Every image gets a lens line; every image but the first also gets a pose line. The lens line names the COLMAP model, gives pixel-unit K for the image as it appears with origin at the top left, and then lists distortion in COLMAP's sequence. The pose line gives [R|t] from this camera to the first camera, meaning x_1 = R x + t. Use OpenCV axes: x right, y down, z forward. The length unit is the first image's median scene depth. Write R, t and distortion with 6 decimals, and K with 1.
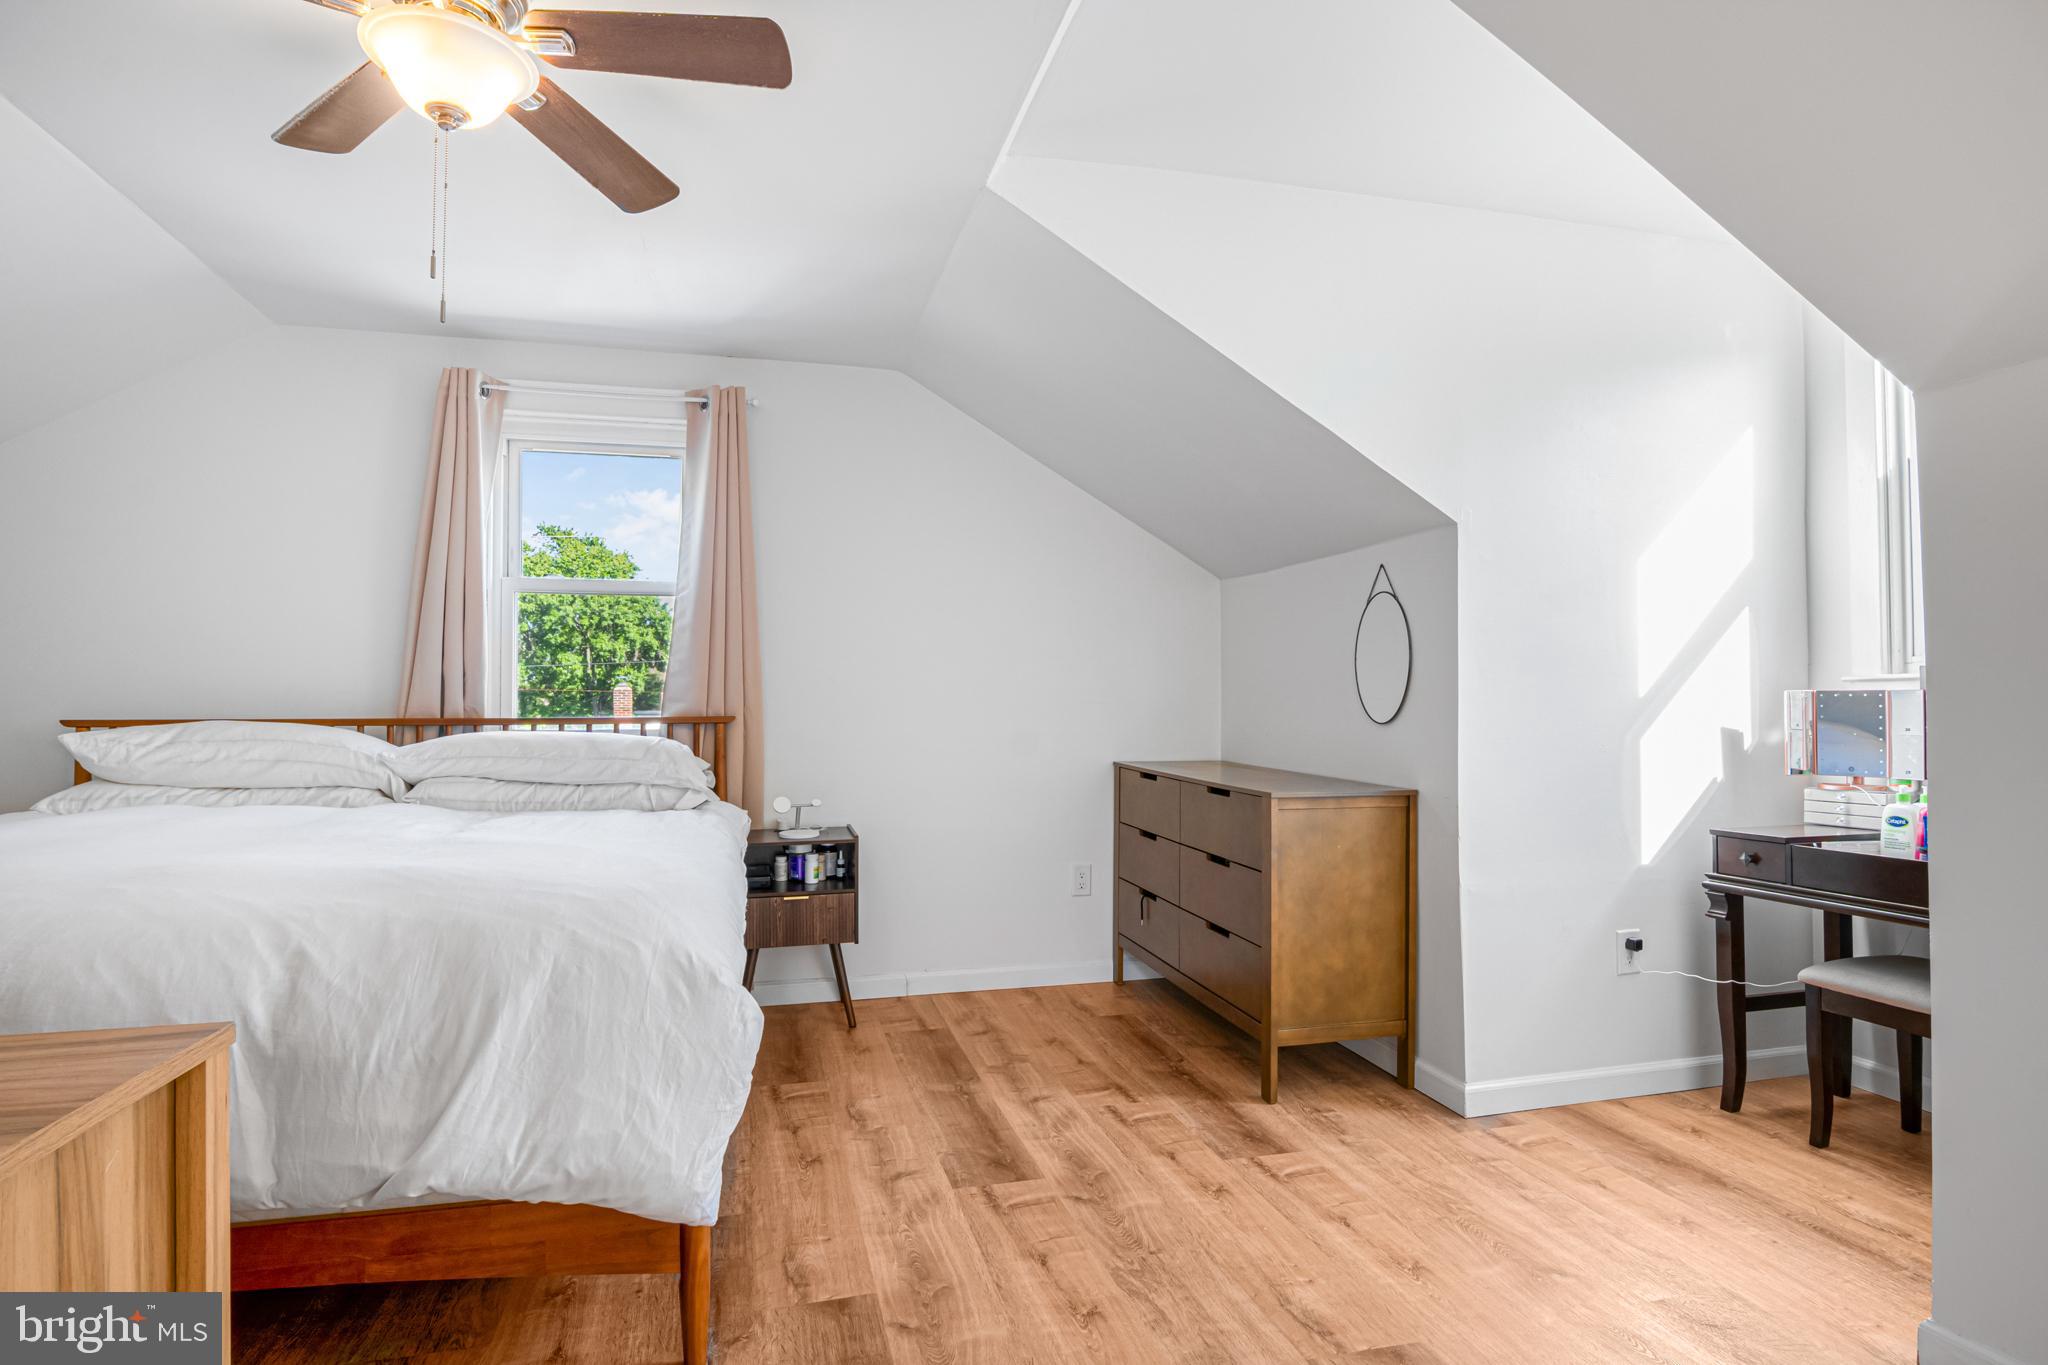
lens RADIAL K [[1091.9, 0, 1018.3], [0, 1091.9, 693.5], [0, 0, 1]] dist [-0.008803, -0.004158]
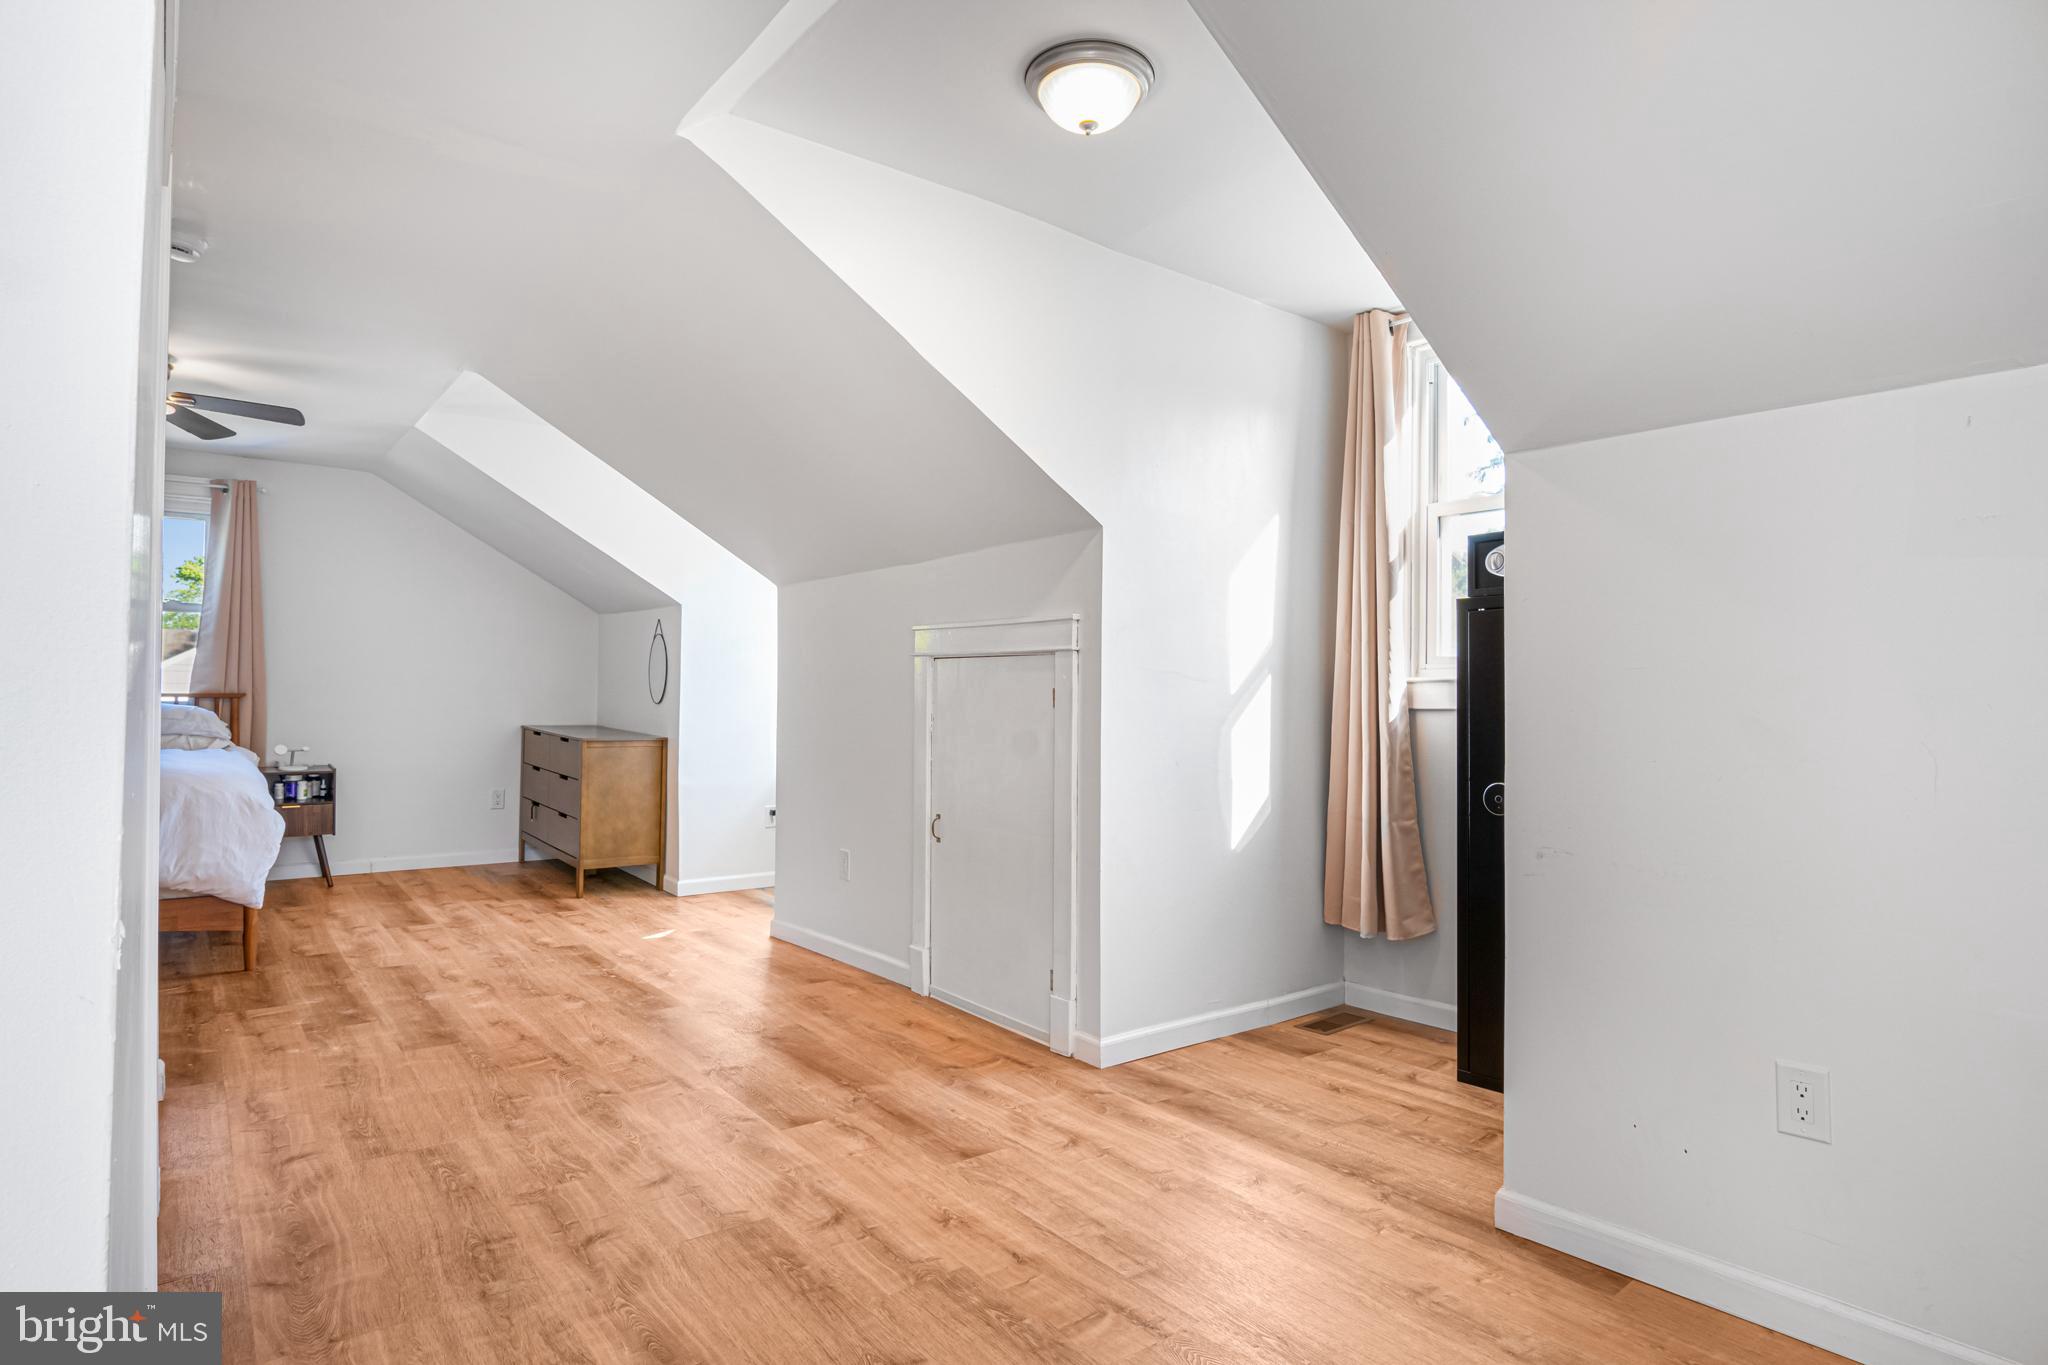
lens RADIAL K [[1091.9, 0, 1024.1], [0, 1091.9, 695.8], [0, 0, 1]] dist [-0.008803, -0.004158]
pose [[0.916503, 0.017380, 0.399650, 0.156533], [-0.025308, 0.999574, 0.014569, -0.029624], [-0.399226, -0.023467, 0.916552, -0.972599]]
